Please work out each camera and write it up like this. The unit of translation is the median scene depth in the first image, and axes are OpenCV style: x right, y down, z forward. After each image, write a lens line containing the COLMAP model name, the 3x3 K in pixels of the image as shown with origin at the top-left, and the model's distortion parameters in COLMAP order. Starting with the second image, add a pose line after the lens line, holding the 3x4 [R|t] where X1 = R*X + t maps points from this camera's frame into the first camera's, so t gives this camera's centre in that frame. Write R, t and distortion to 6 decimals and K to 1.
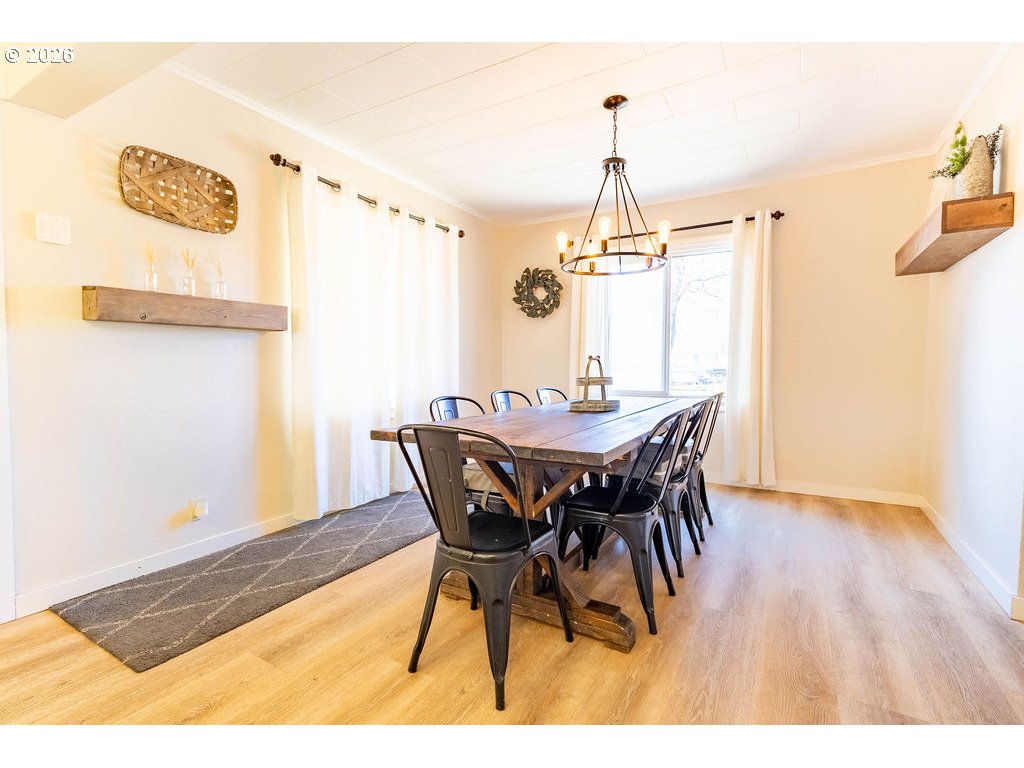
lens RADIAL K [[470.2, 0, 512.5], [0, 470.2, 382.3], [0, 0, 1]] dist [0.003543, -0.000187]
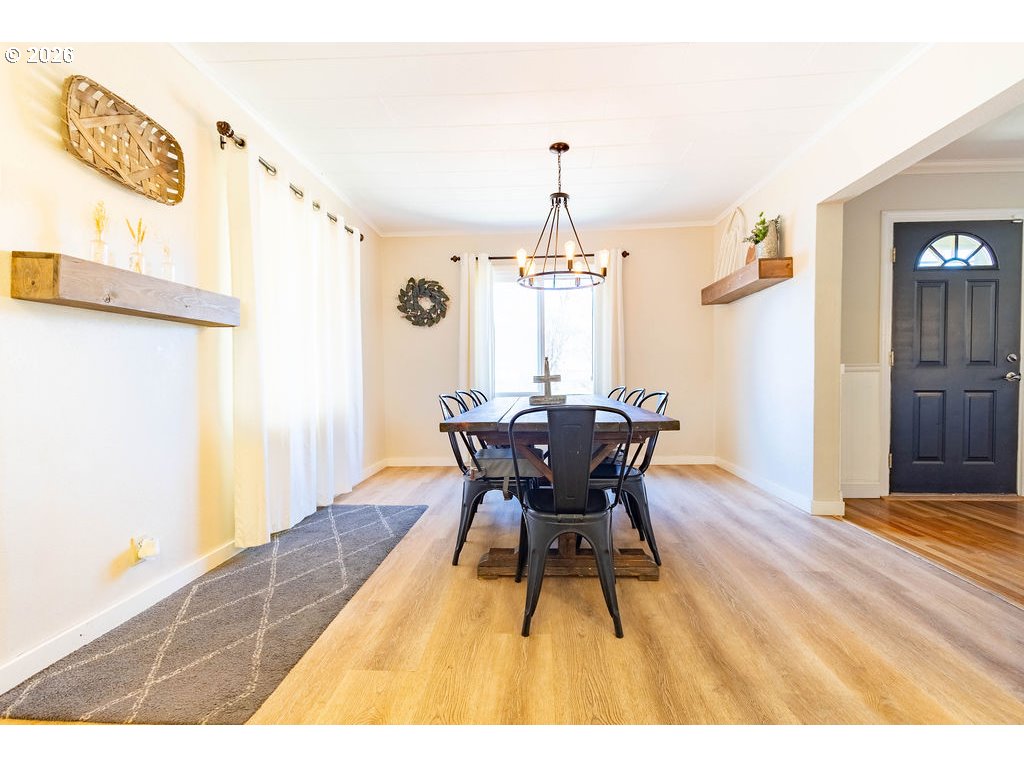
lens RADIAL K [[457.8, 0, 507.0], [0, 457.8, 385.3], [0, 0, 1]] dist [0.000285, -0.000138]
pose [[0.889778, -0.022785, 0.455824, -0.455812], [0.034115, 0.999279, -0.016644, 0.030439], [-0.455116, 0.030360, 0.889915, 0.034860]]
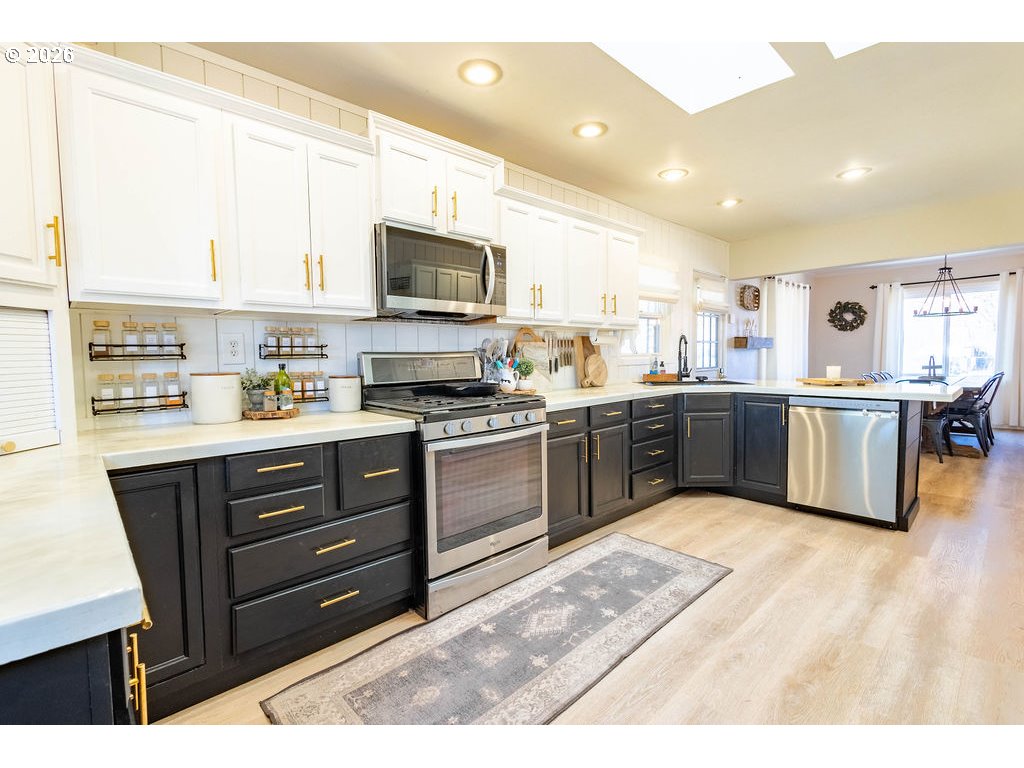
lens RADIAL K [[470.2, 0, 512.5], [0, 470.2, 382.3], [0, 0, 1]] dist [0.003543, -0.000187]
pose [[0.960039, -0.005317, -0.279815, -1.147467], [0.010106, 0.999826, 0.015675, 0.013170], [0.279683, -0.017877, 0.959926, -1.752928]]
